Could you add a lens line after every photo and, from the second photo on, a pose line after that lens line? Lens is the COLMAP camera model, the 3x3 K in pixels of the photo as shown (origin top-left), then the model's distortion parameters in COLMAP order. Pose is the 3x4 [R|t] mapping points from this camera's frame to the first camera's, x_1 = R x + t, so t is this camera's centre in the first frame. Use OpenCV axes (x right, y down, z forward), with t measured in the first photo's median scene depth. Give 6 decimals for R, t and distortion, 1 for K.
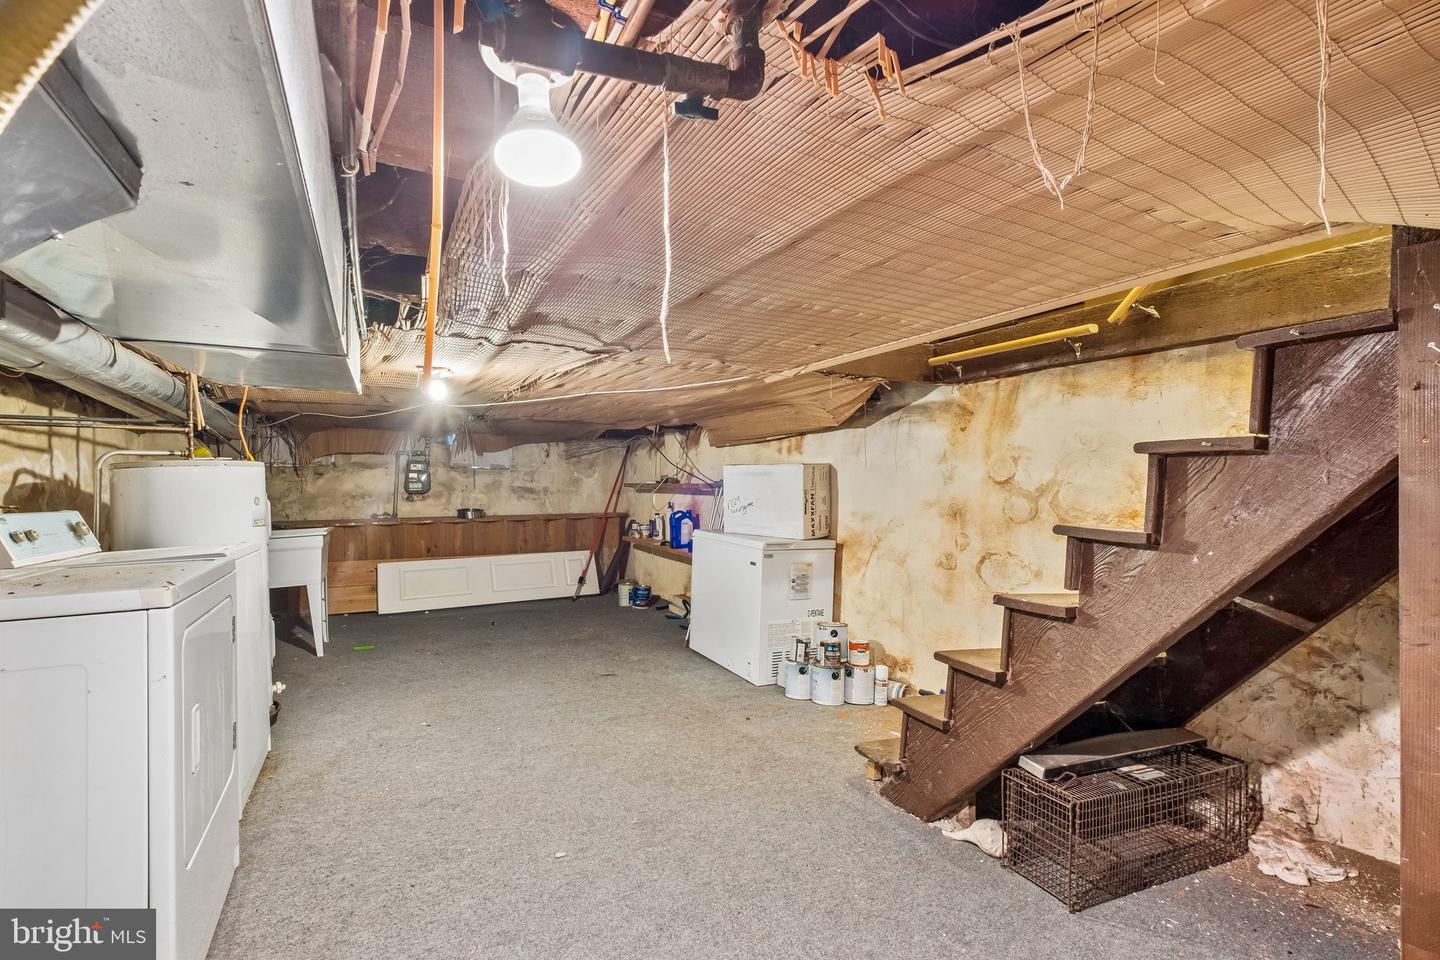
lens RADIAL K [[631.0, 0, 712.0], [0, 631.0, 481.1], [0, 0, 1]] dist [-0.001113, -0.000243]
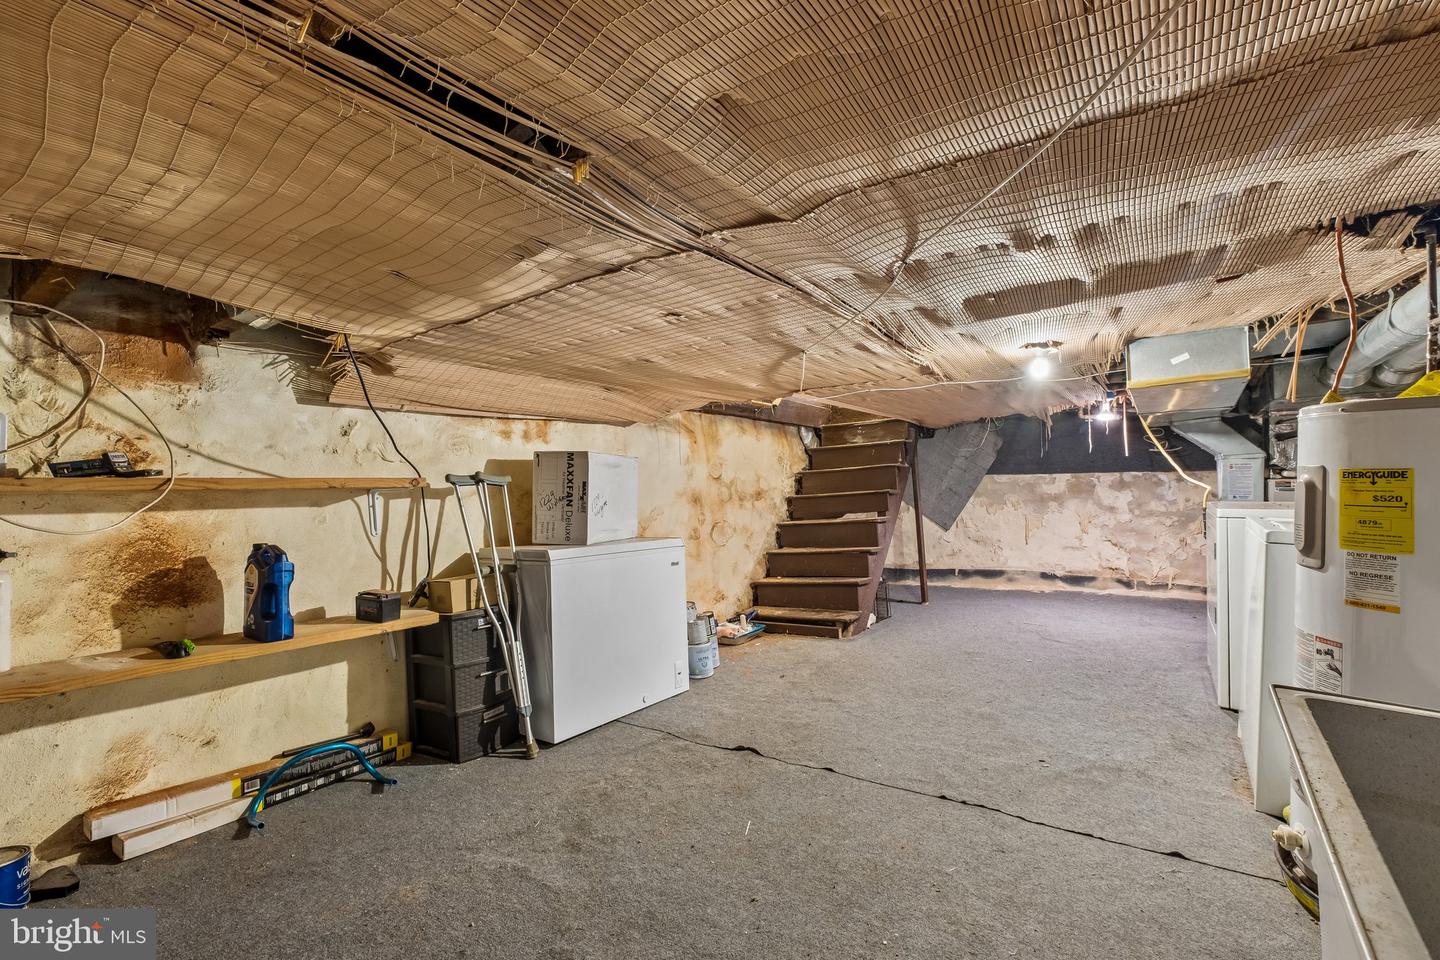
lens RADIAL K [[631.0, 0, 712.0], [0, 631.0, 481.1], [0, 0, 1]] dist [-0.001113, -0.000243]
pose [[-0.395569, 0.000968, 0.918436, -0.949009], [-0.000334, 0.999999, -0.001198, 0.009846], [-0.918436, -0.000781, -0.395568, 1.527818]]
